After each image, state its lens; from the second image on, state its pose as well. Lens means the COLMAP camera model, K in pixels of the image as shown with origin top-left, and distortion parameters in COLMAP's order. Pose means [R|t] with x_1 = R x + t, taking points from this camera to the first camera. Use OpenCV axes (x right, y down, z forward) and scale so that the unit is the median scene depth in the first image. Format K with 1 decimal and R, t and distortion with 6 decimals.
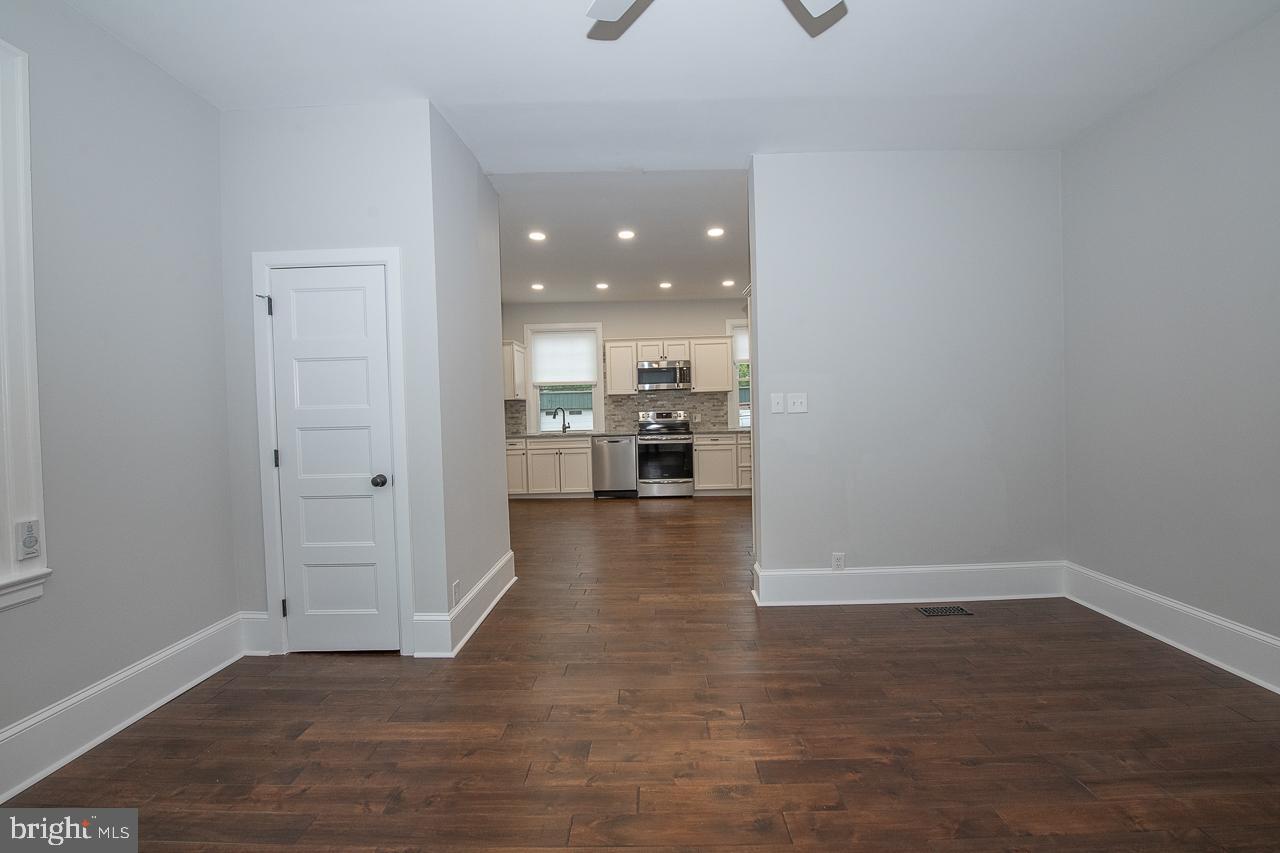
lens RADIAL K [[509.1, 0, 645.1], [0, 509.1, 420.1], [0, 0, 1]] dist [-0.017572, -0.001852]
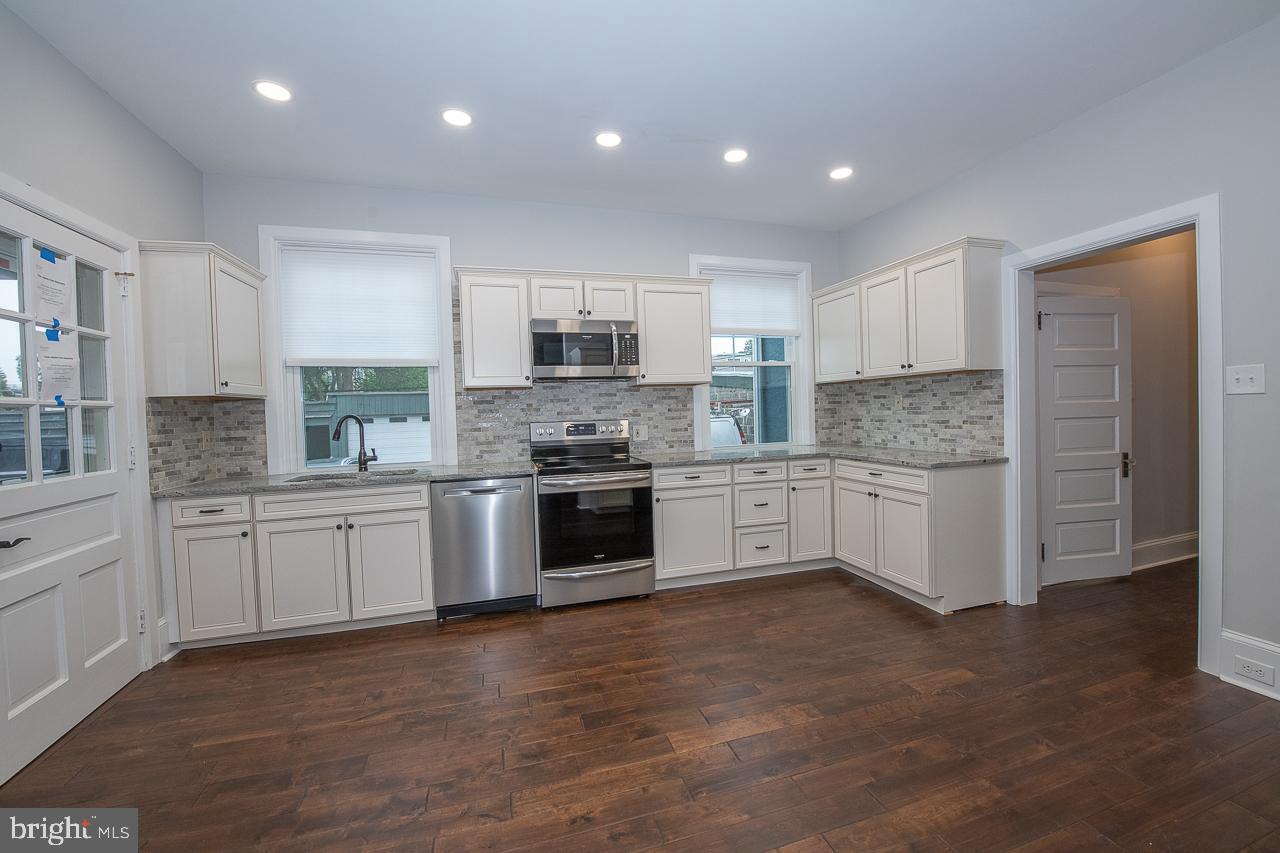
lens RADIAL K [[509.1, 0, 647.3], [0, 509.1, 421.5], [0, 0, 1]] dist [-0.017572, -0.001852]
pose [[0.950030, -0.009619, 0.312012, -0.063201], [0.011356, 0.999928, -0.003752, -0.015638], [-0.311953, 0.007108, 0.950071, 0.532479]]
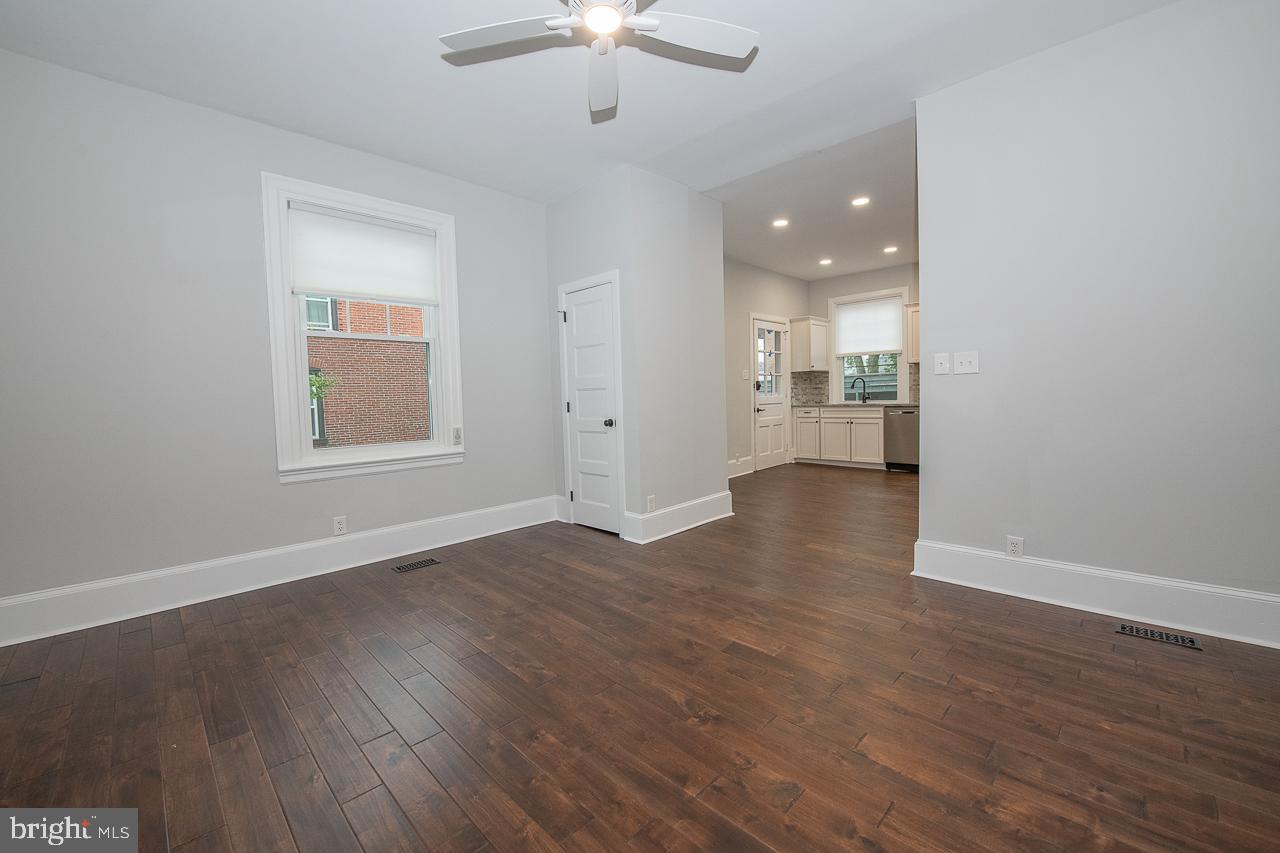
lens RADIAL K [[509.1, 0, 643.6], [0, 509.1, 419.6], [0, 0, 1]] dist [-0.017572, -0.001852]
pose [[0.719381, 0.037982, -0.693577, 0.239002], [-0.006060, 0.998809, 0.048412, 0.012692], [0.694590, -0.030624, 0.718754, -0.019134]]
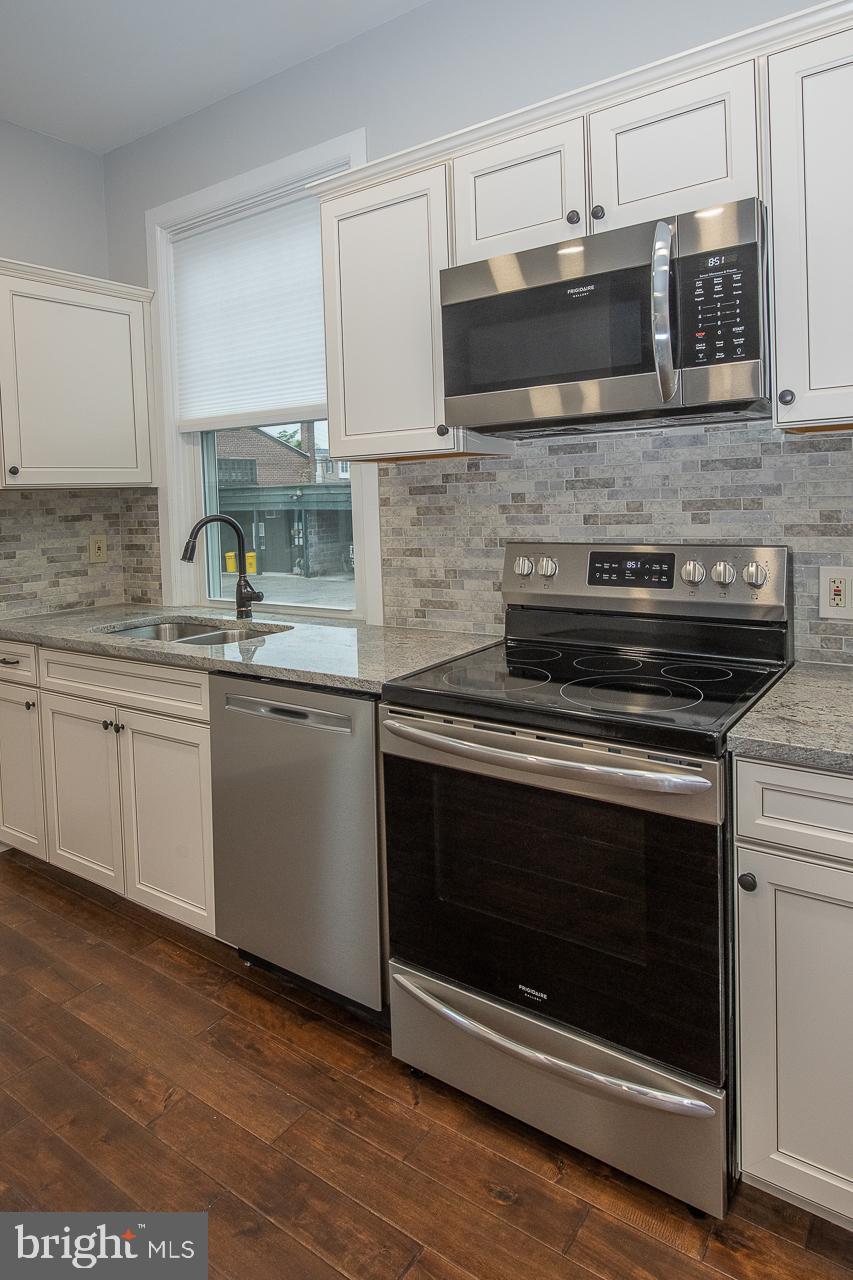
lens RADIAL K [[782.0, 0, 418.7], [0, 782.0, 527.4], [0, 0, 1]] dist [-0.003487, -0.000110]
pose [[0.821292, 0.021633, -0.570098, 0.139671], [0.002157, 0.999156, 0.041022, -0.037291], [0.570504, -0.034921, 0.820552, 0.795034]]
